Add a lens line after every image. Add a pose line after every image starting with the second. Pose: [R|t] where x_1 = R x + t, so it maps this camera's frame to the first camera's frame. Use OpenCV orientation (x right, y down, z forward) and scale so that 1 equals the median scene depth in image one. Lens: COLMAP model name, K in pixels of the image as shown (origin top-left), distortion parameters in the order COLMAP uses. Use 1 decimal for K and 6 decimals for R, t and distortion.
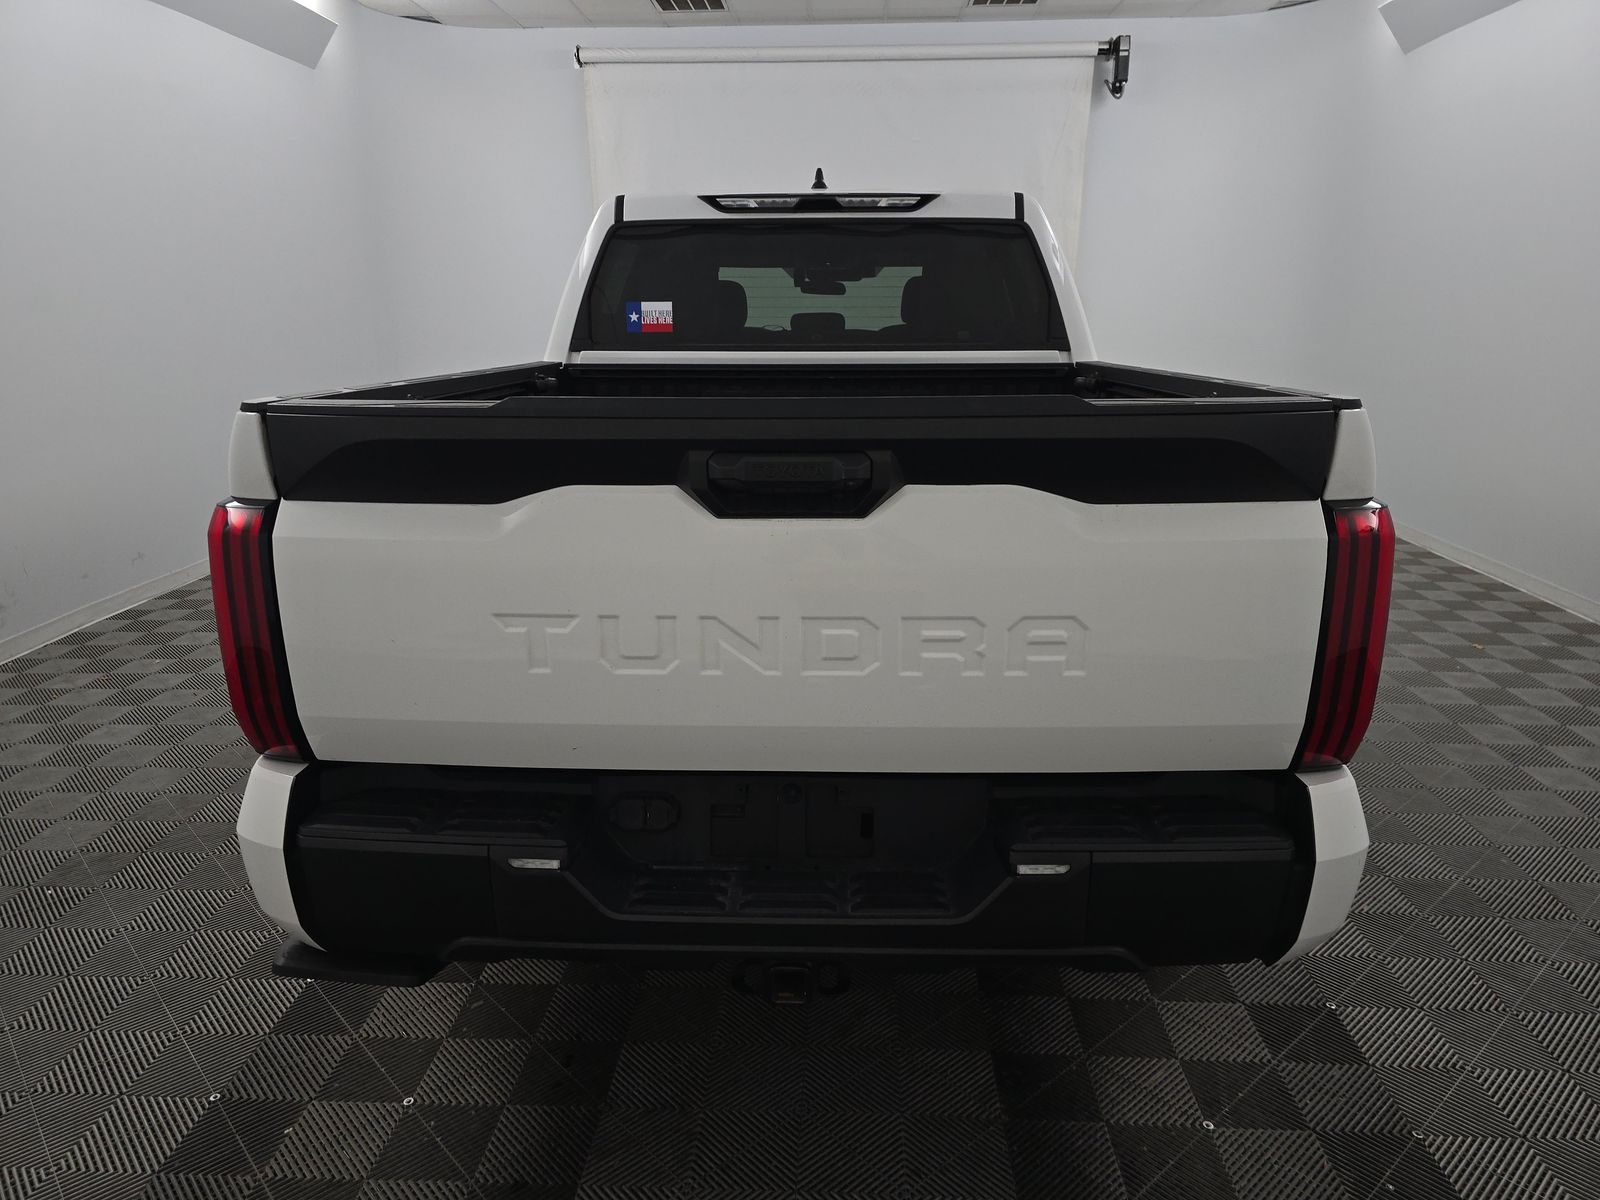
lens RADIAL K [[1079.4, 0, 808.7], [0, 1079.4, 604.1], [0, 0, 1]] dist [0.000285, 0.004197]
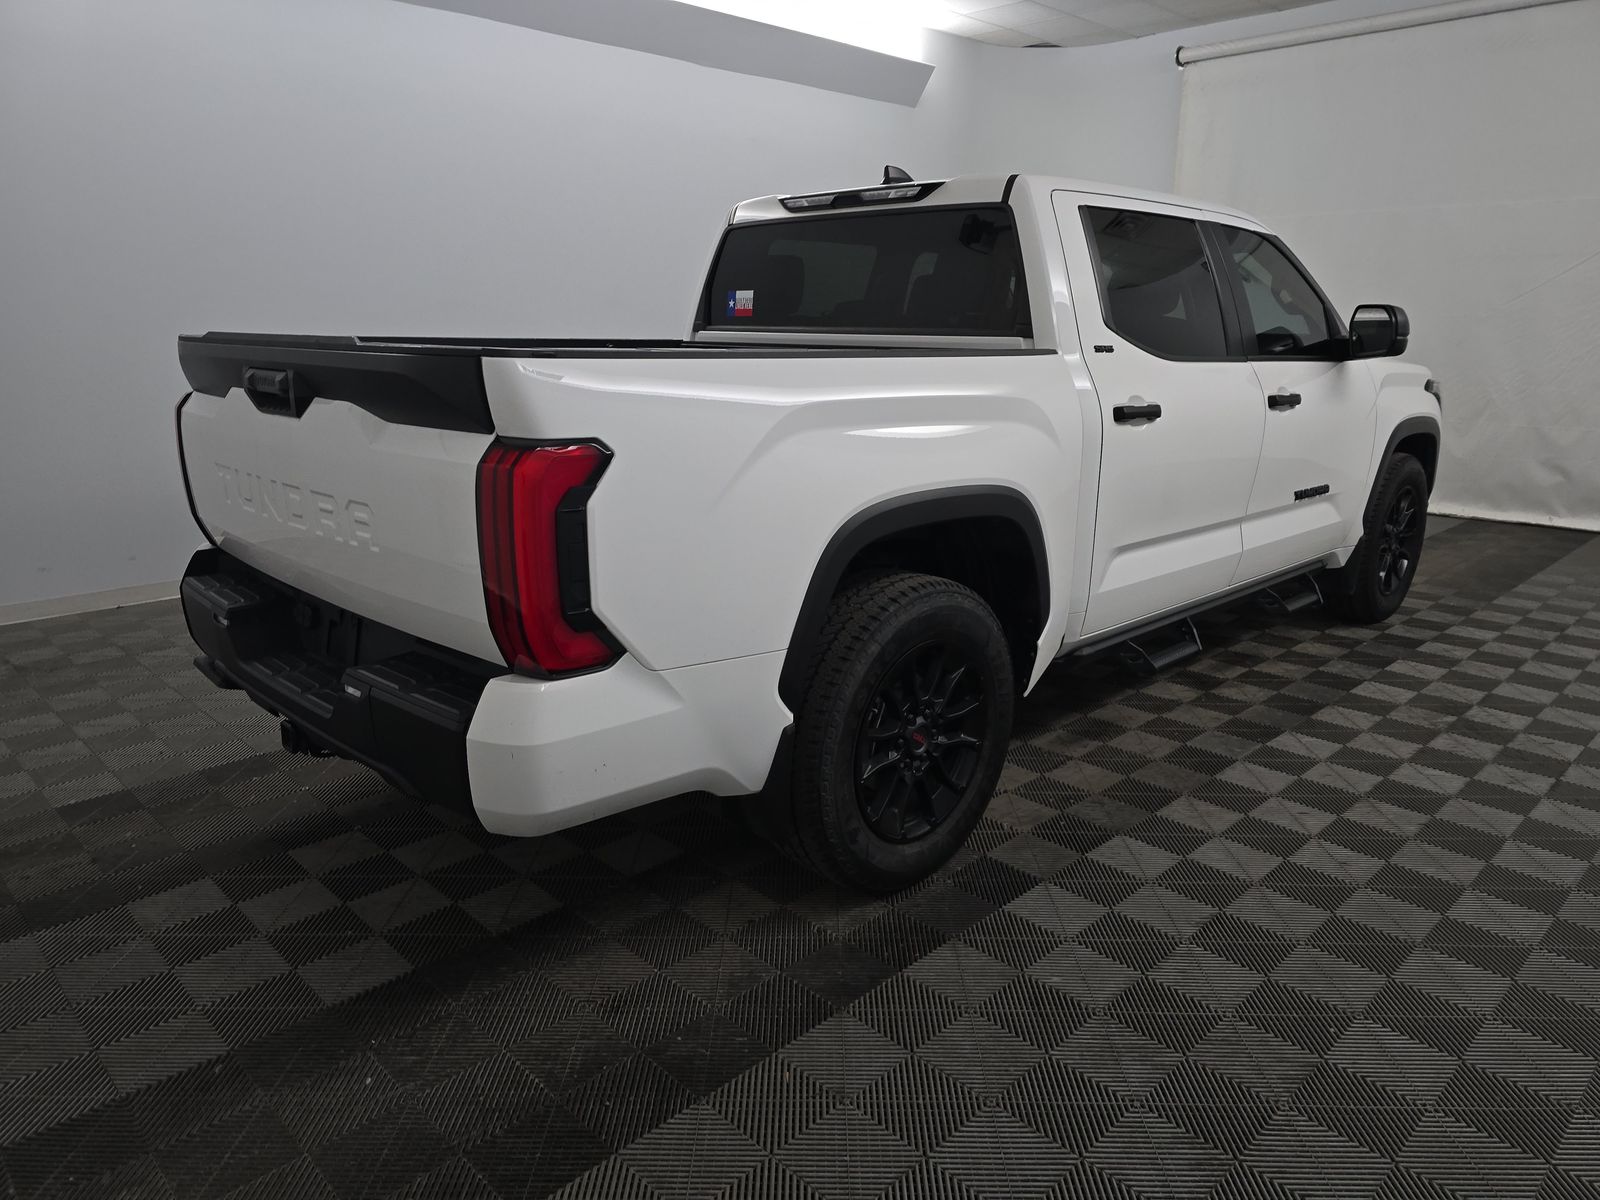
lens RADIAL K [[1079.4, 0, 795.9], [0, 1079.4, 604.0], [0, 0, 1]] dist [0.000285, 0.004197]
pose [[0.732268, 0.180882, -0.656556, 0.744387], [-0.187662, 0.980351, 0.060785, -0.023996], [0.654650, 0.078700, 0.751824, 0.168250]]
